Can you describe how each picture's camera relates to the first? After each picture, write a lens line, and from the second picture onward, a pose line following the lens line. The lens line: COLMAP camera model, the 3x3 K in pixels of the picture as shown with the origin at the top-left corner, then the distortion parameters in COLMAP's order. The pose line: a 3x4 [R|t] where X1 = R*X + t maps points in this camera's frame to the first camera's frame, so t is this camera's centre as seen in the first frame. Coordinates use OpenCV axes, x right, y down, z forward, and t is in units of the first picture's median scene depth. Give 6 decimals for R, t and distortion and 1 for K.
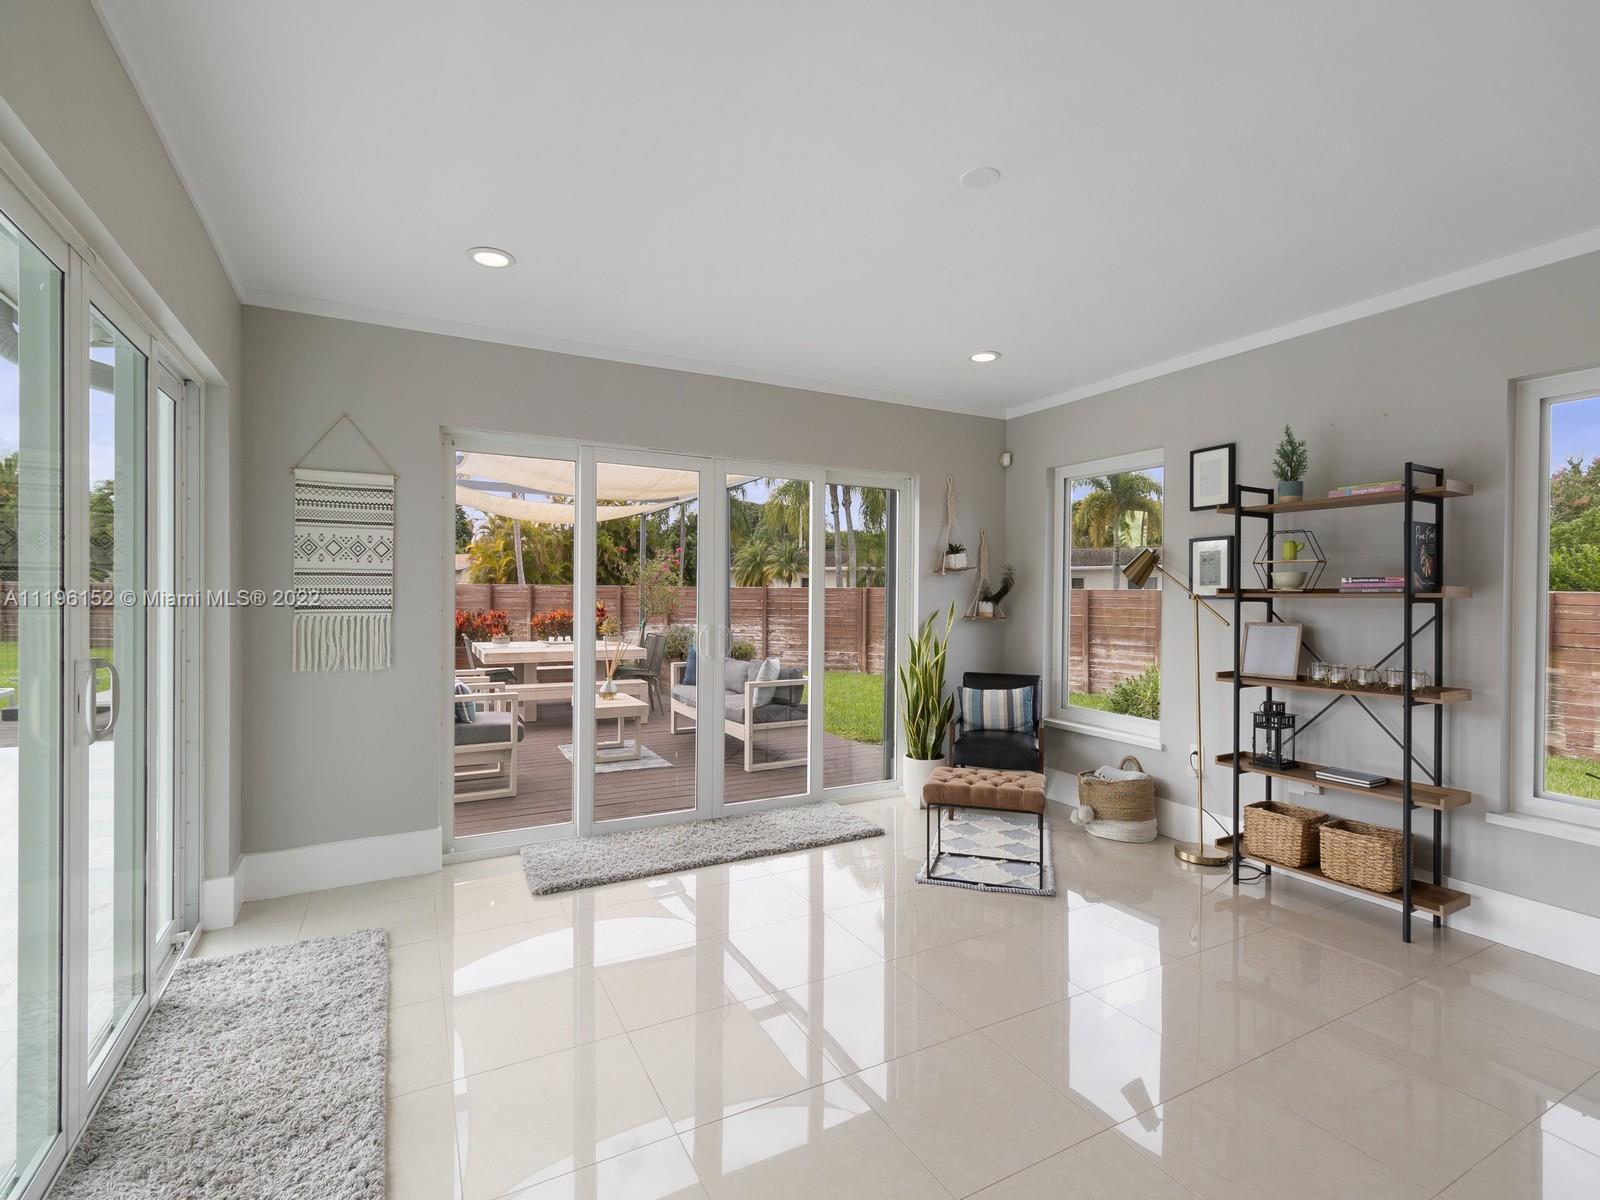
lens RADIAL K [[741.2, 0, 799.1], [0, 741.2, 597.2], [0, 0, 1]] dist [0.006309, 0.000456]
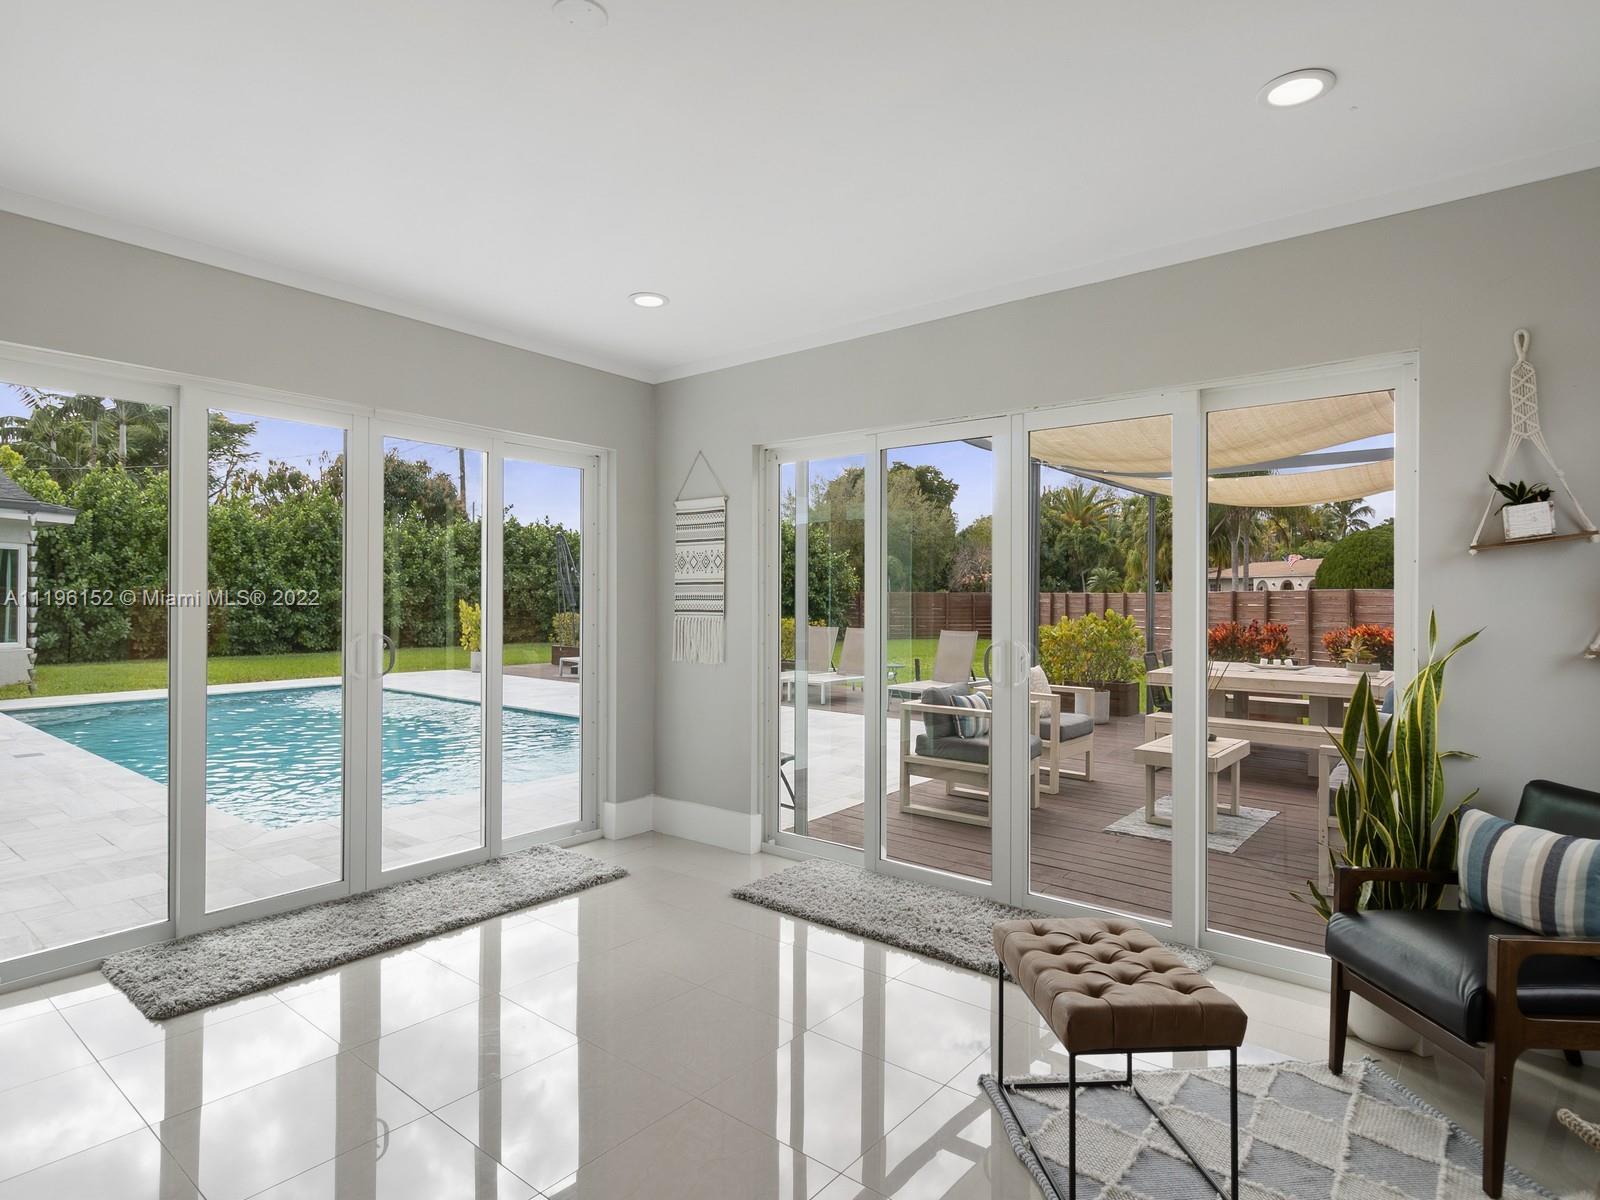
lens RADIAL K [[866.8, 0, 804.0], [0, 866.8, 602.5], [0, 0, 1]] dist [0.004229, 0.000050]
pose [[0.392756, -0.001046, -0.919642, 0.534771], [-0.004613, 0.999985, -0.003107, 0.002668], [0.919631, 0.005463, 0.392745, 0.427856]]
